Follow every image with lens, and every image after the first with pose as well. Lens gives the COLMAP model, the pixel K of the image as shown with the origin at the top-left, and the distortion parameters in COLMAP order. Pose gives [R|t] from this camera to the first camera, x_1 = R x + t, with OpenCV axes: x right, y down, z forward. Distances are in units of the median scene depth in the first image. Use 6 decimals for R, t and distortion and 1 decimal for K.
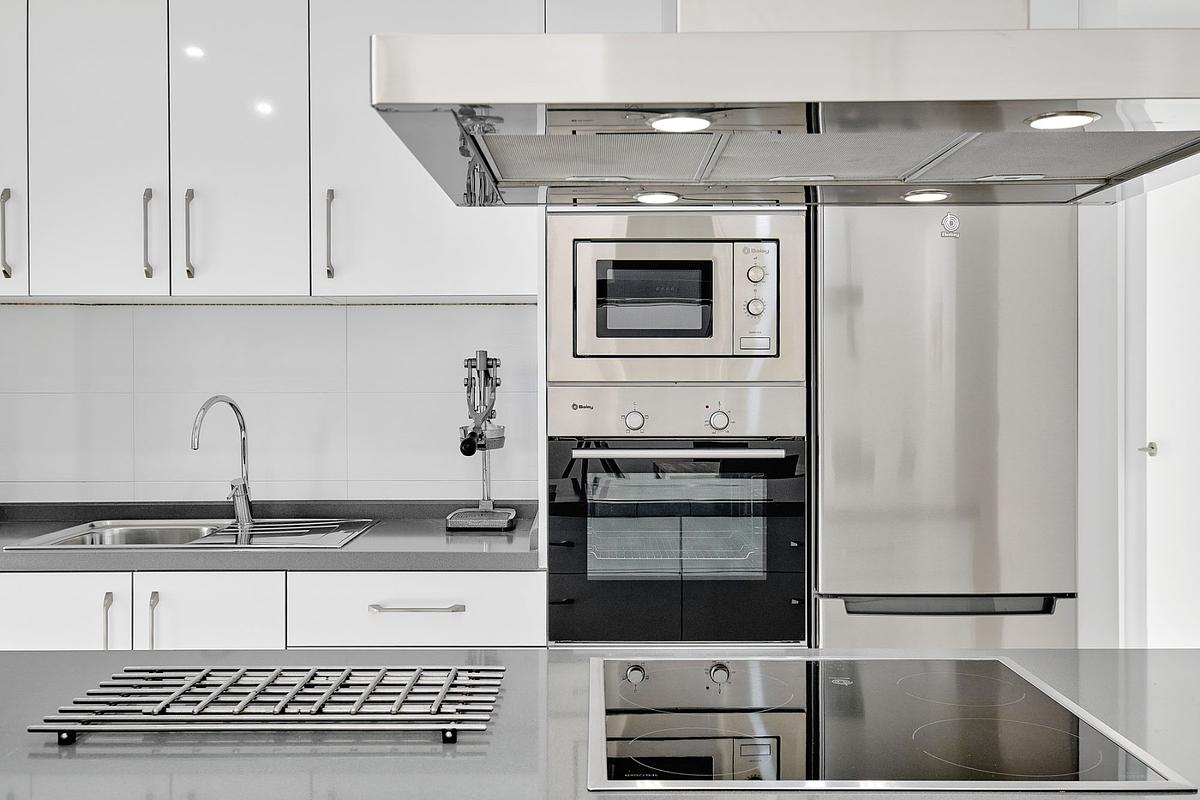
lens RADIAL K [[1120.9, 0, 600.0], [0, 1120.9, 400.0], [0, 0, 1]] dist [0.004610, 0.006333]
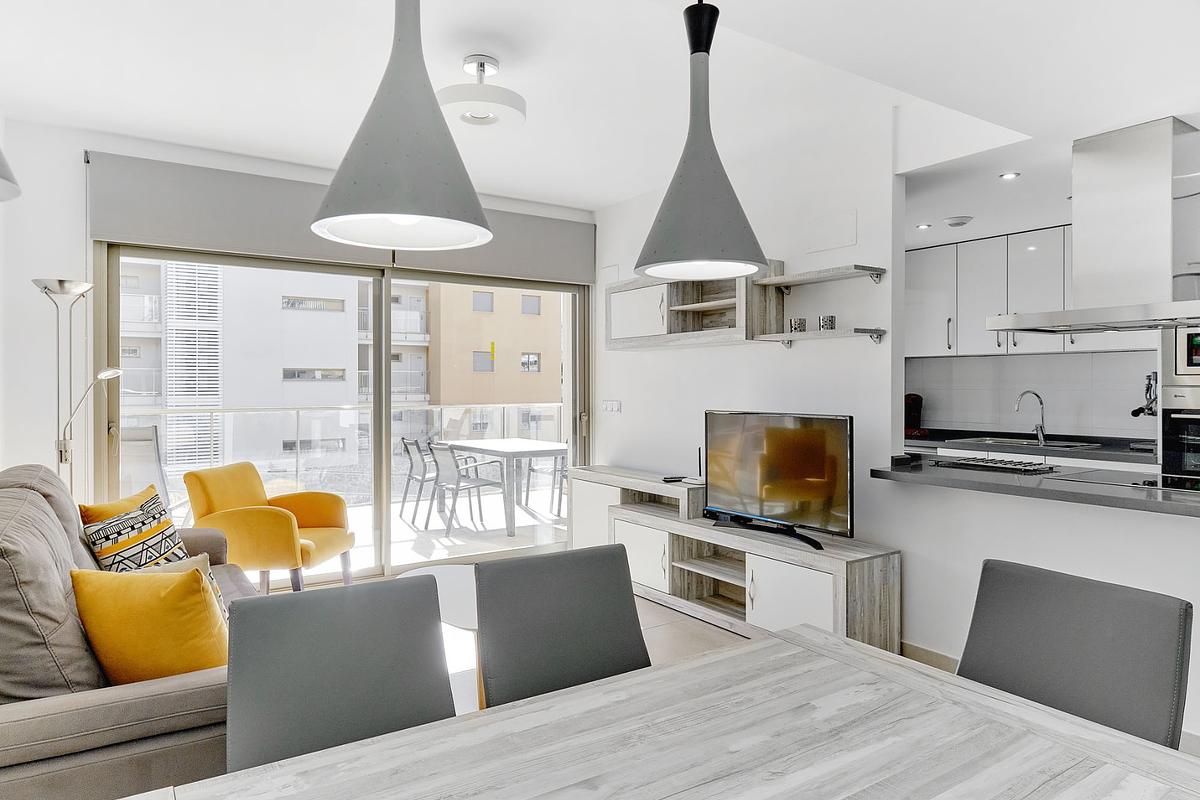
lens RADIAL K [[738.5, 0, 596.0], [0, 738.5, 386.2], [0, 0, 1]] dist [0.003151, 0.000689]
pose [[0.553751, 0.002031, -0.832680, 0.592962], [-0.012009, 0.999912, -0.005548, 0.008025], [0.832595, 0.013072, 0.553727, -0.864894]]
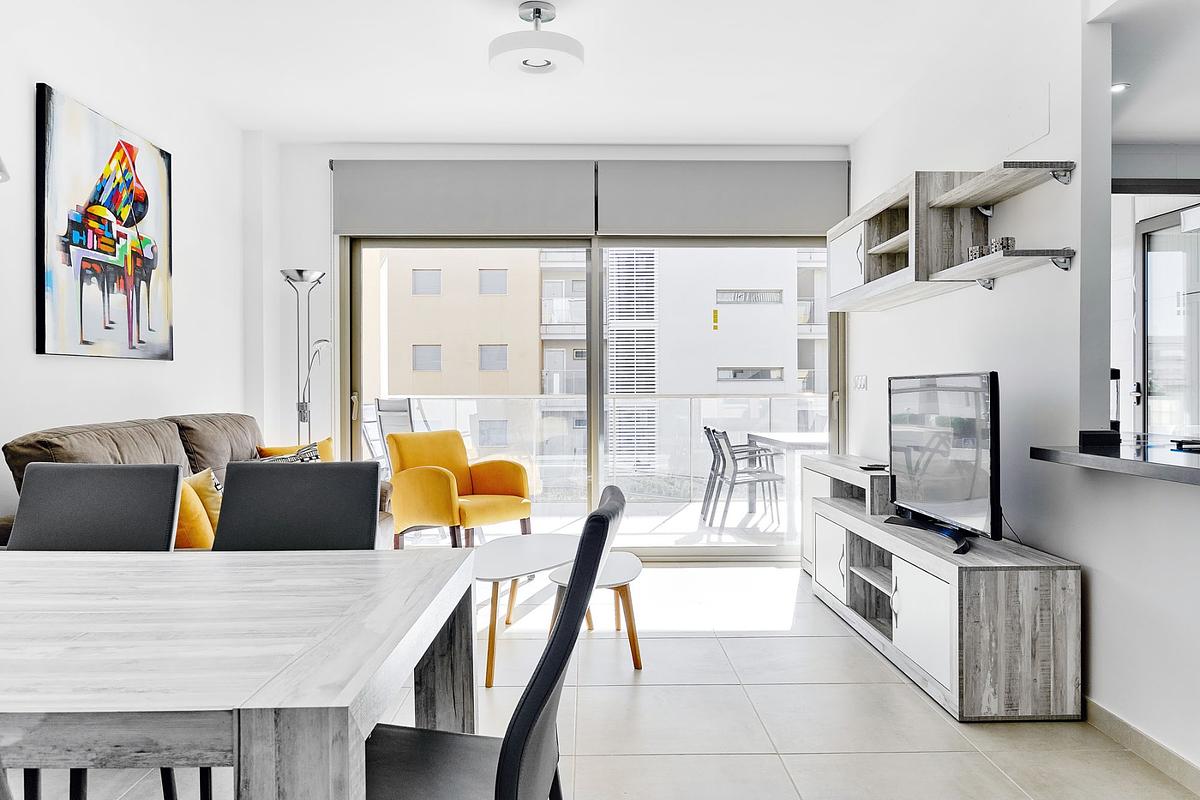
lens RADIAL K [[861.7, 0, 602.5], [0, 861.7, 396.9], [0, 0, 1]] dist [0.004747, -0.006494]
pose [[0.017833, 0.008926, -0.999801, 0.848260], [-0.010471, 0.999907, 0.008740, 0.075668], [0.999786, 0.010313, 0.017924, -0.285745]]
